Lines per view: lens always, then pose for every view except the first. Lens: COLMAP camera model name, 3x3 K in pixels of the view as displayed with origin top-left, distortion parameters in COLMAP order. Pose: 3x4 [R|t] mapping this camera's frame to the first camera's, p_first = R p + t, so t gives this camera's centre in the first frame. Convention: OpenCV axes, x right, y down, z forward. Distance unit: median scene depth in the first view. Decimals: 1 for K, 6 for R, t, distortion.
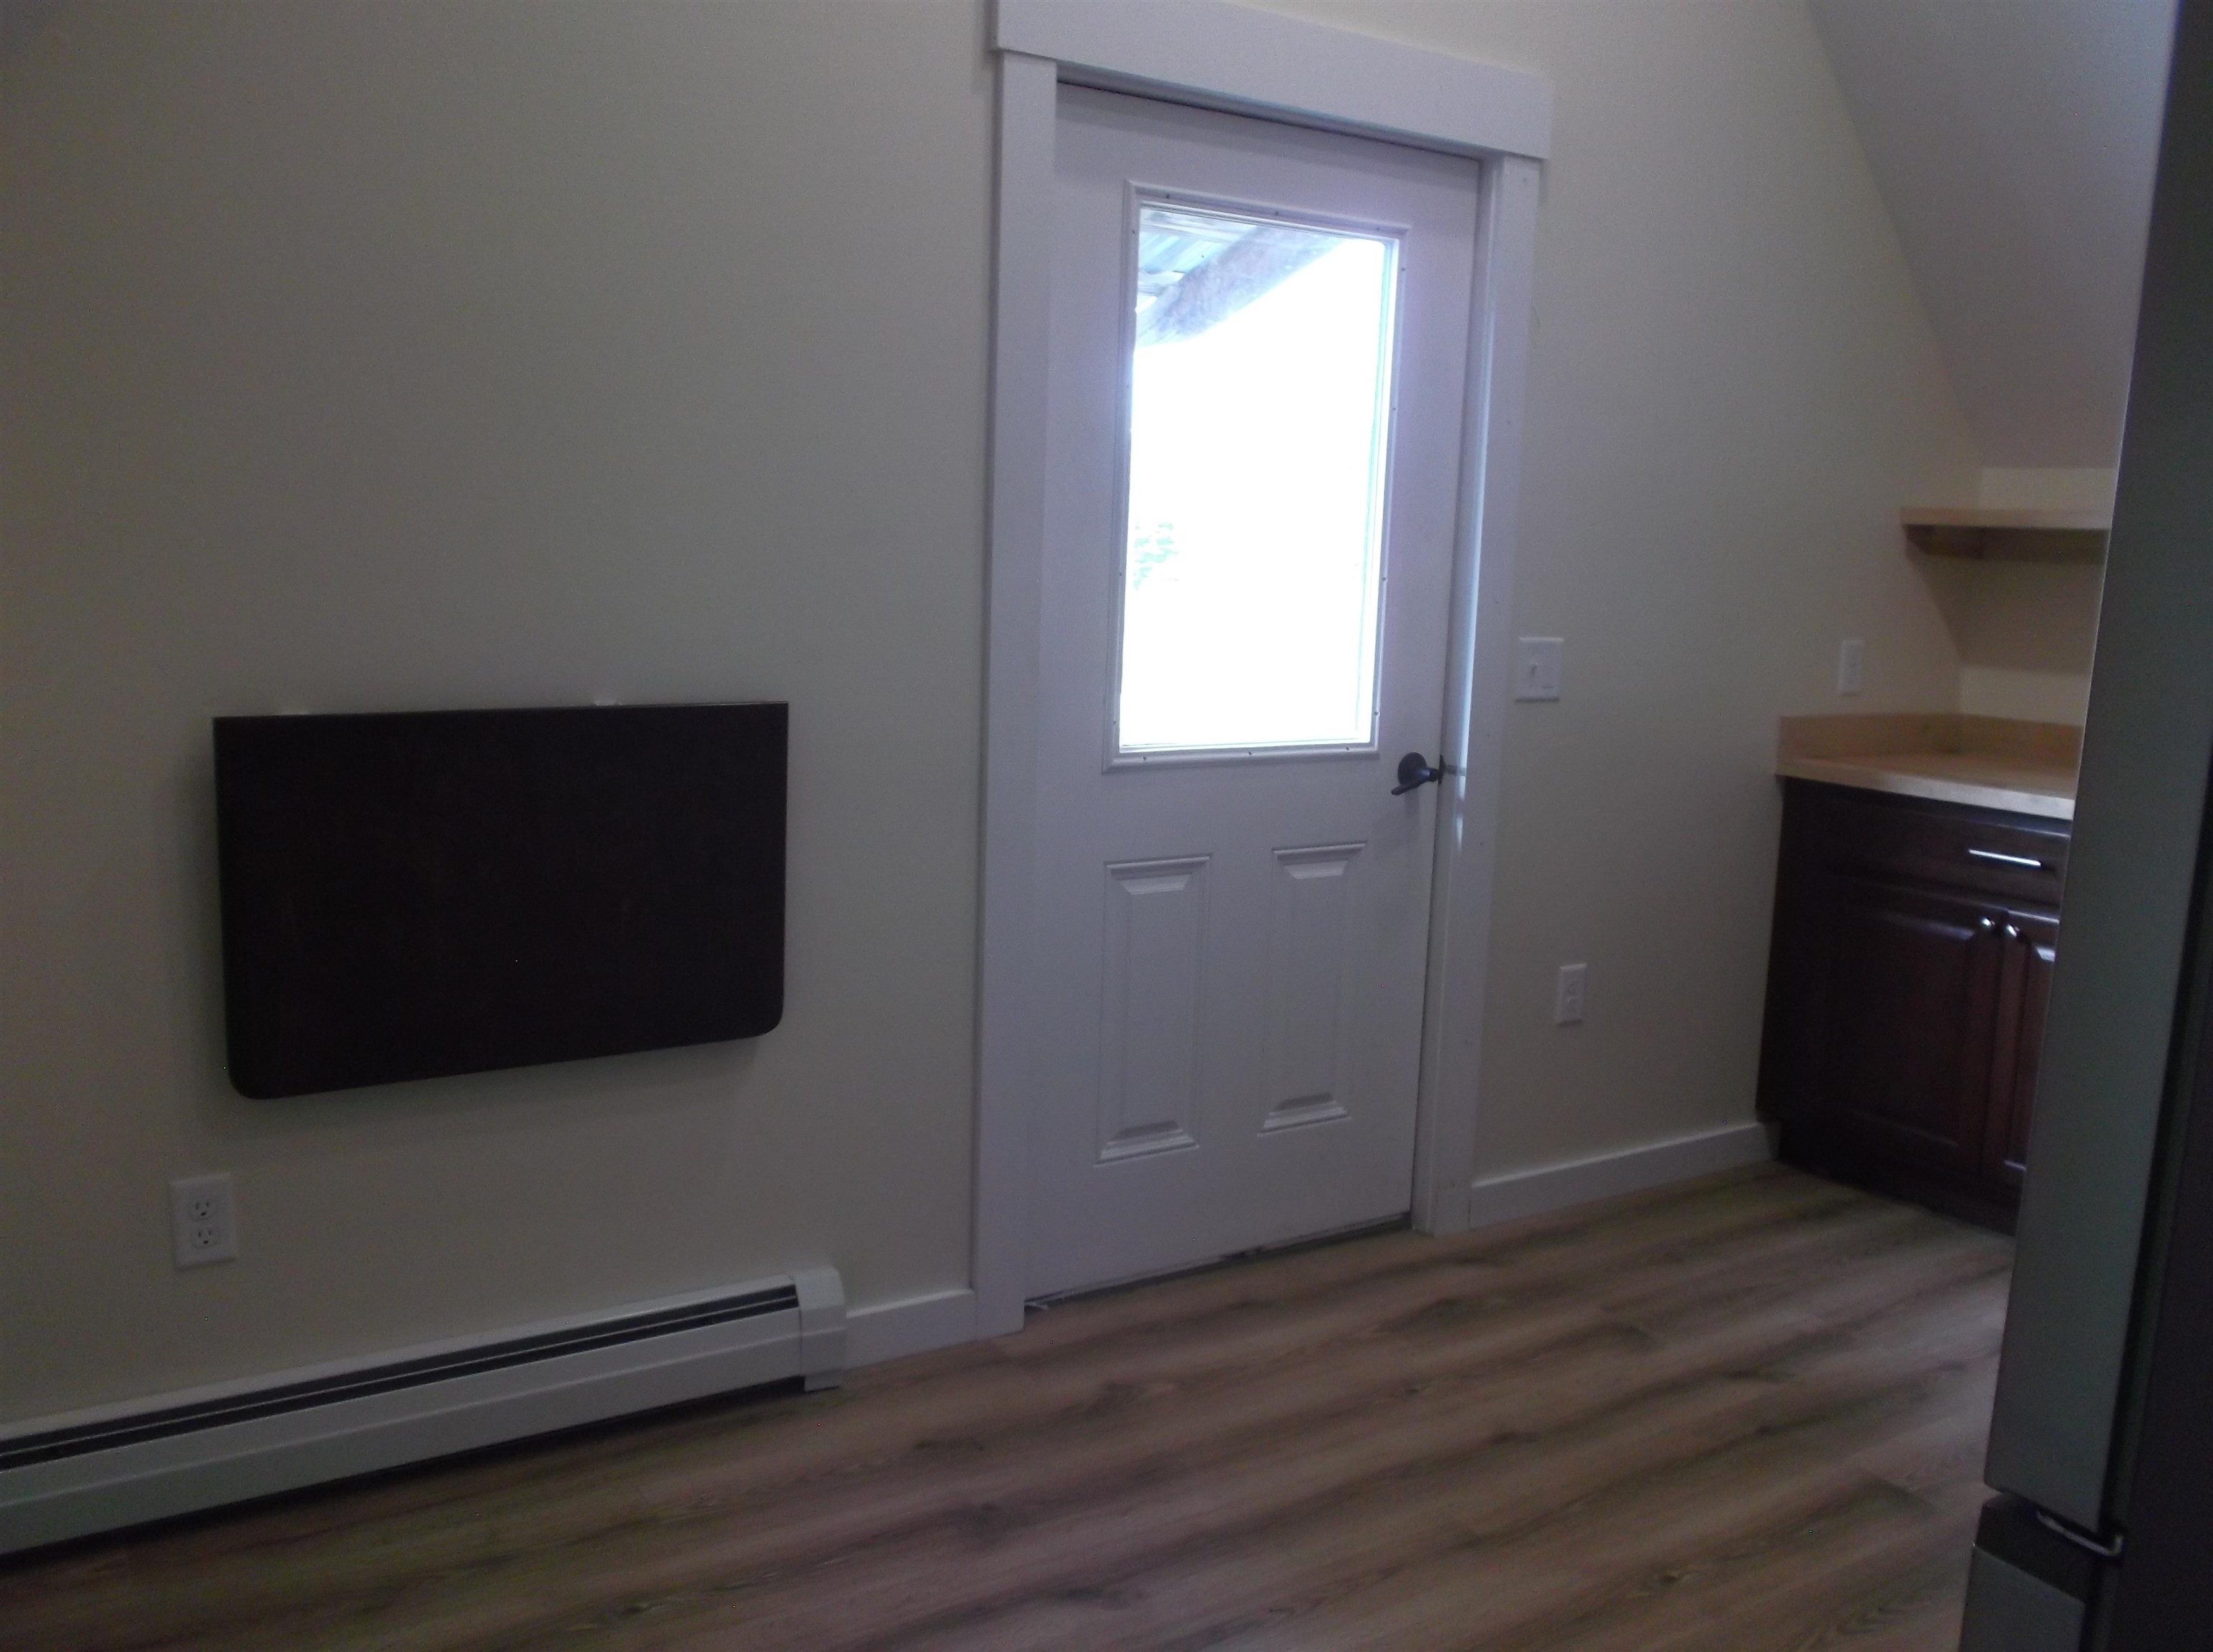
lens RADIAL K [[1751.8, 0, 1103.3], [0, 1751.8, 832.4], [0, 0, 1]] dist [-0.044882, -0.011013]
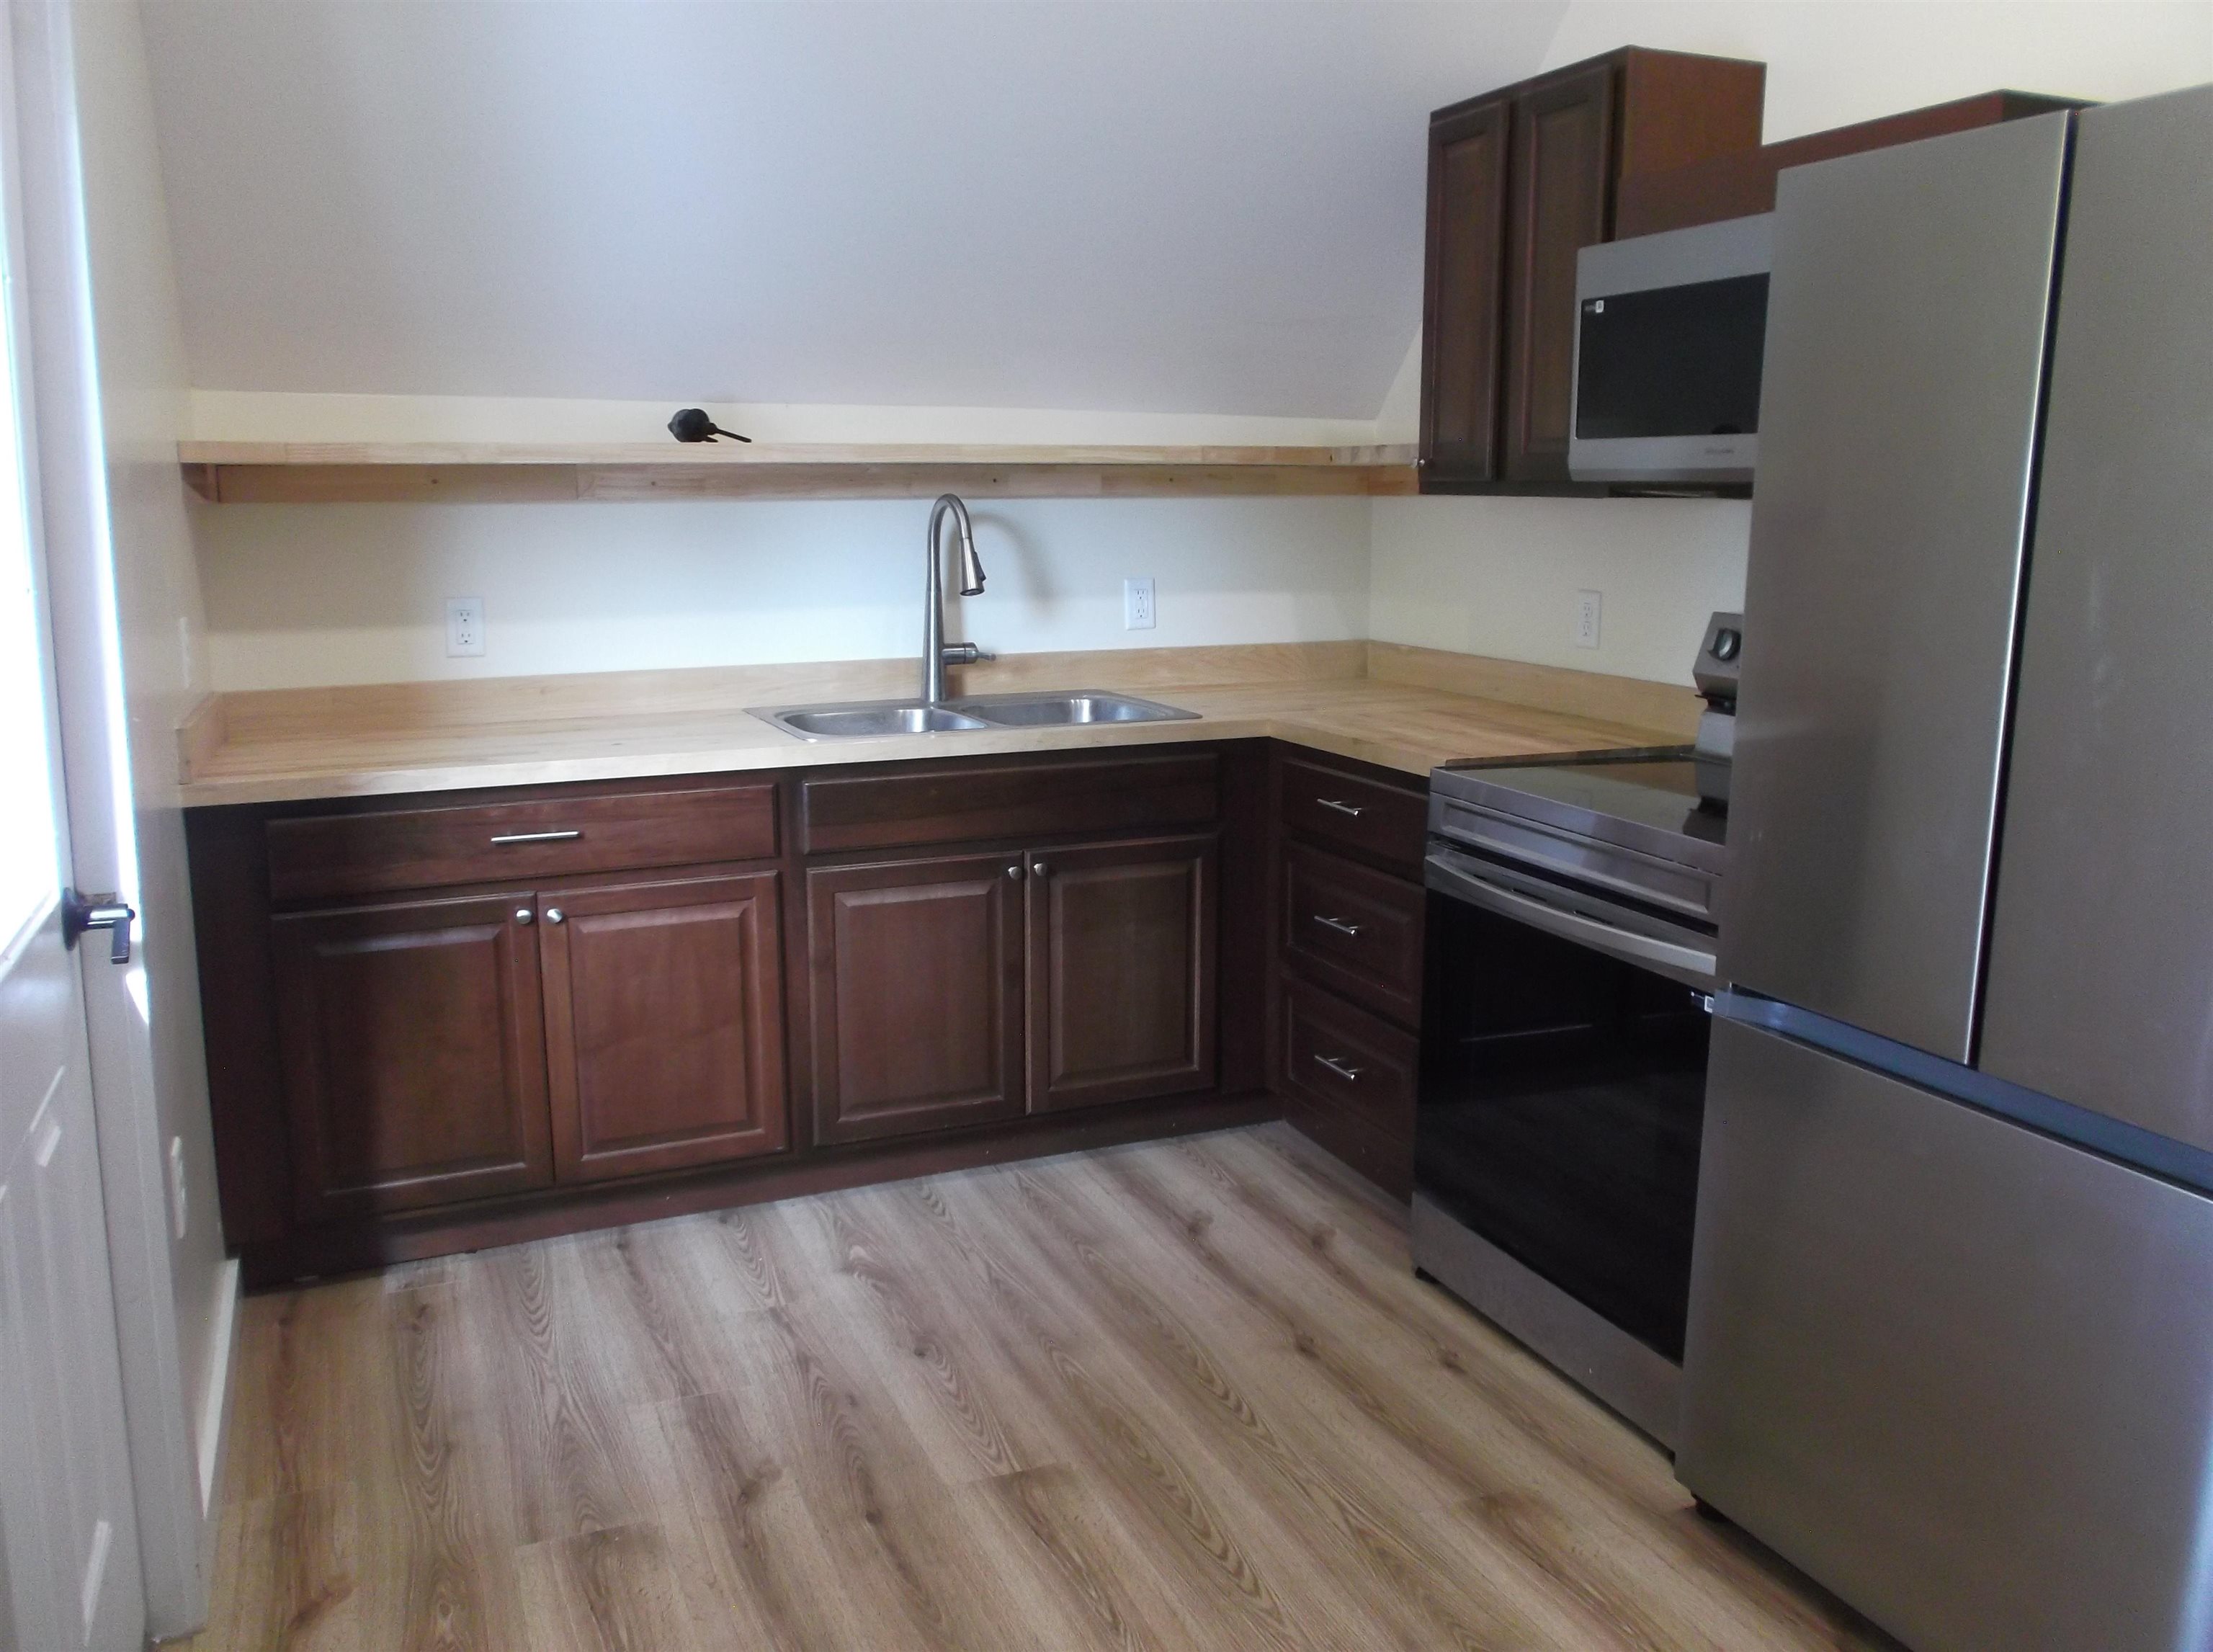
lens RADIAL K [[1751.8, 0, 1106.8], [0, 1751.8, 820.2], [0, 0, 1]] dist [-0.044882, -0.011013]
pose [[0.134596, -0.216106, 0.967048, -0.305911], [0.165292, 0.967152, 0.193123, -0.118962], [-0.977017, 0.133852, 0.165896, 0.559544]]
